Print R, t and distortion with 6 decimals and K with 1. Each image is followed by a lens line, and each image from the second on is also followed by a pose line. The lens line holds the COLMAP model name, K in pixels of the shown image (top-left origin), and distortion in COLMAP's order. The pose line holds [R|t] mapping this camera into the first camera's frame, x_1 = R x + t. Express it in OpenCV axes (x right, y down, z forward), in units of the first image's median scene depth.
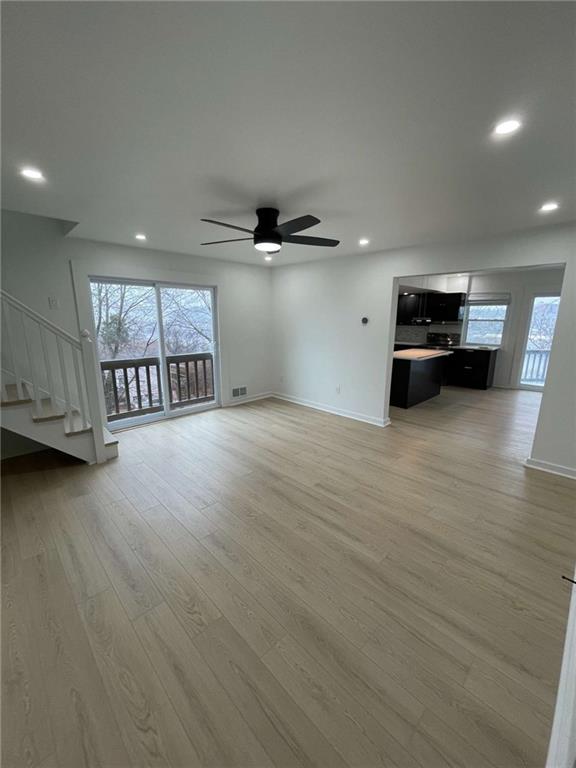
lens RADIAL K [[308.1, 0, 285.7], [0, 308.1, 384.4], [0, 0, 1]] dist [-0.003450, 0.000023]
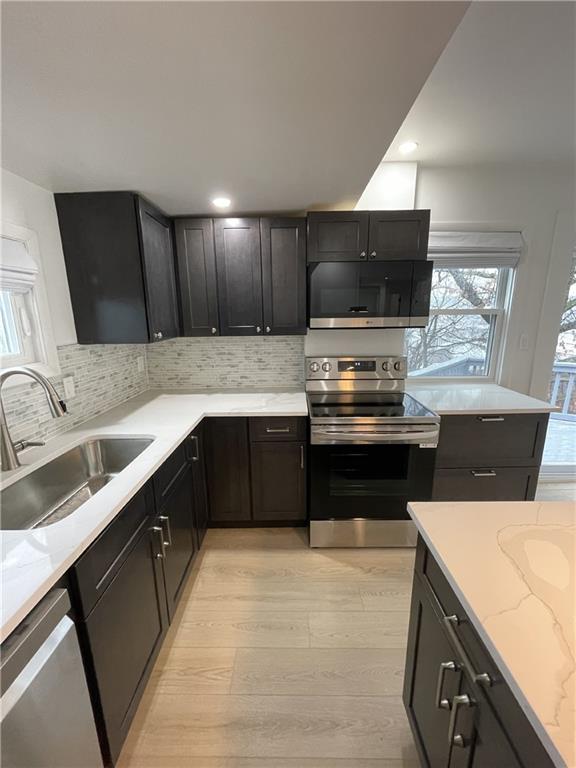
lens RADIAL K [[308.1, 0, 288.6], [0, 308.1, 384.7], [0, 0, 1]] dist [-0.003450, 0.000023]
pose [[0.714054, -0.164925, 0.680387, 0.365296], [0.163983, 0.984221, 0.066477, -0.242234], [-0.680615, 0.064104, 0.729832, 1.171493]]
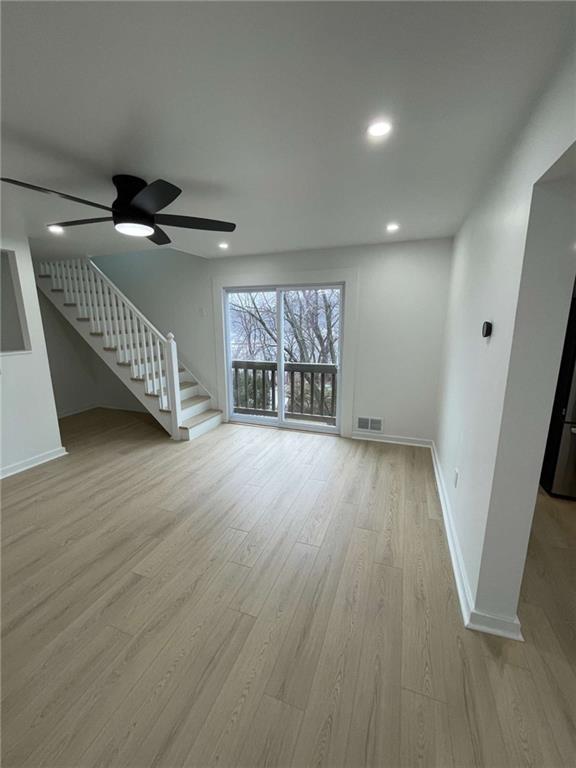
lens RADIAL K [[308.1, 0, 302.1], [0, 308.1, 384.1], [0, 0, 1]] dist [-0.003450, 0.000023]
pose [[0.440047, 0.166690, -0.882368, 0.417053], [-0.193285, 0.977170, 0.088205, -0.104471], [0.876926, 0.131734, 0.462220, 0.529821]]
